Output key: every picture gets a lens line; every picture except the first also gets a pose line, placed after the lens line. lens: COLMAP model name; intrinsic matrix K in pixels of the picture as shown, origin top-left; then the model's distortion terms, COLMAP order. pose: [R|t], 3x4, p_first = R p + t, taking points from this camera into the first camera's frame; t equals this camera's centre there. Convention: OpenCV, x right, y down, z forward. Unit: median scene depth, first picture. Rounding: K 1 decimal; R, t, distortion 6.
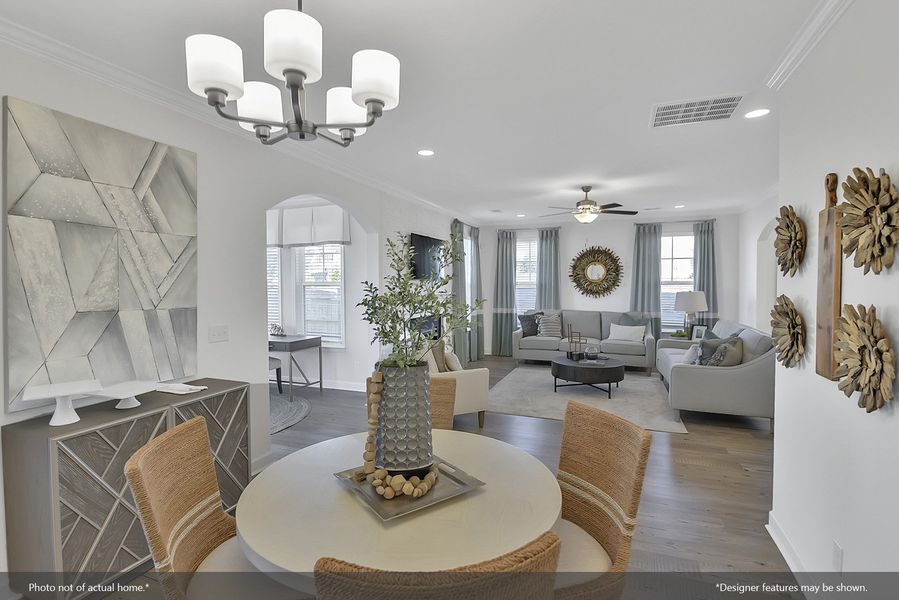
lens RADIAL K [[440.3, 0, 450.9], [0, 440.3, 292.2], [0, 0, 1]] dist [0.000617, 0.000000]
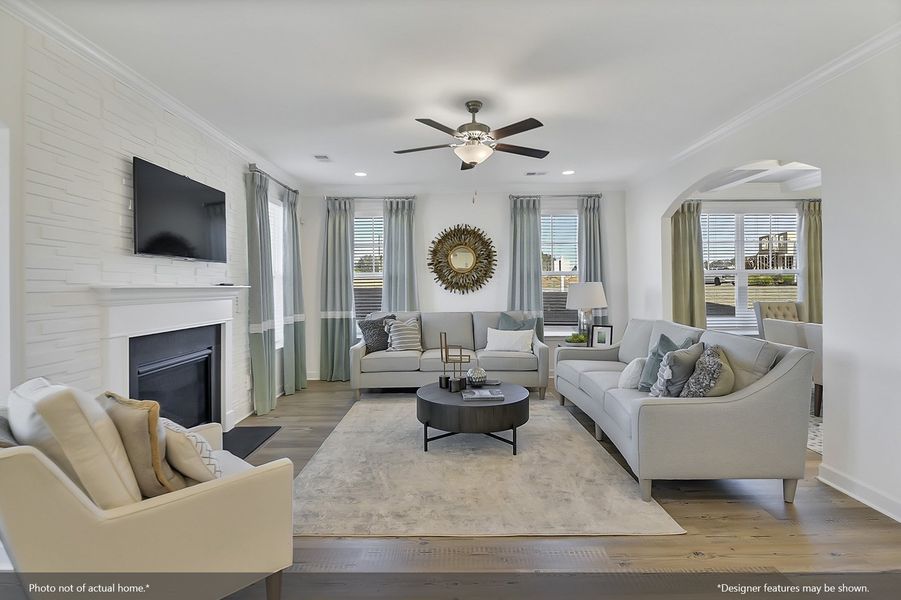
lens RADIAL K [[443.1, 0, 448.6], [0, 443.1, 283.4], [0, 0, 1]] dist [0.000521, 0.000025]
pose [[0.935362, -0.004648, 0.353662, 0.044334], [0.014663, 0.999564, -0.025642, 0.015197], [-0.353388, 0.029170, 0.935022, 0.327741]]
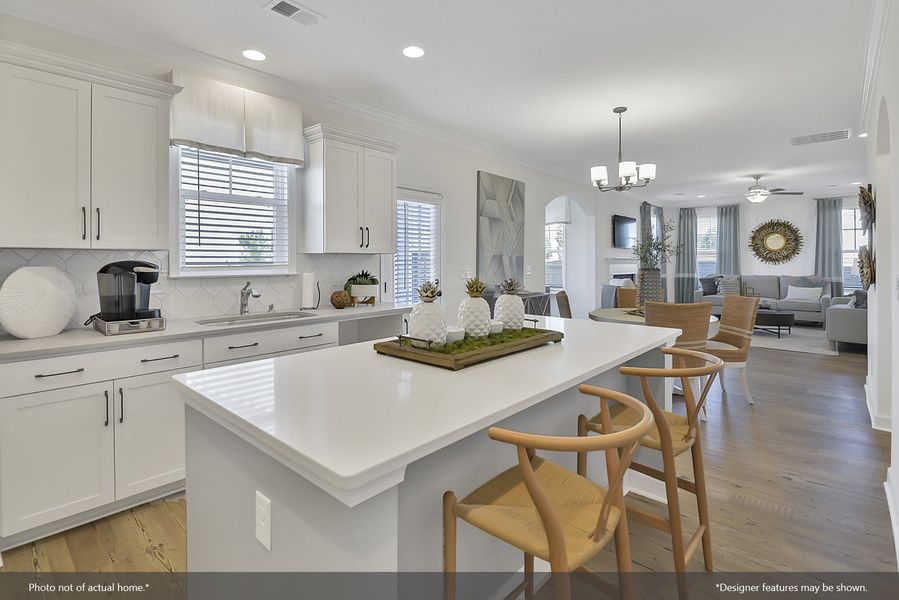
lens RADIAL K [[439.6, 0, 449.7], [0, 439.6, 258.8], [0, 0, 1]] dist [-0.016527, -0.000247]
pose [[0.933853, 0.000353, -0.357657, -0.059792], [-0.009893, 0.999642, -0.024846, 0.036771], [0.357521, 0.026741, 0.933522, -0.382999]]
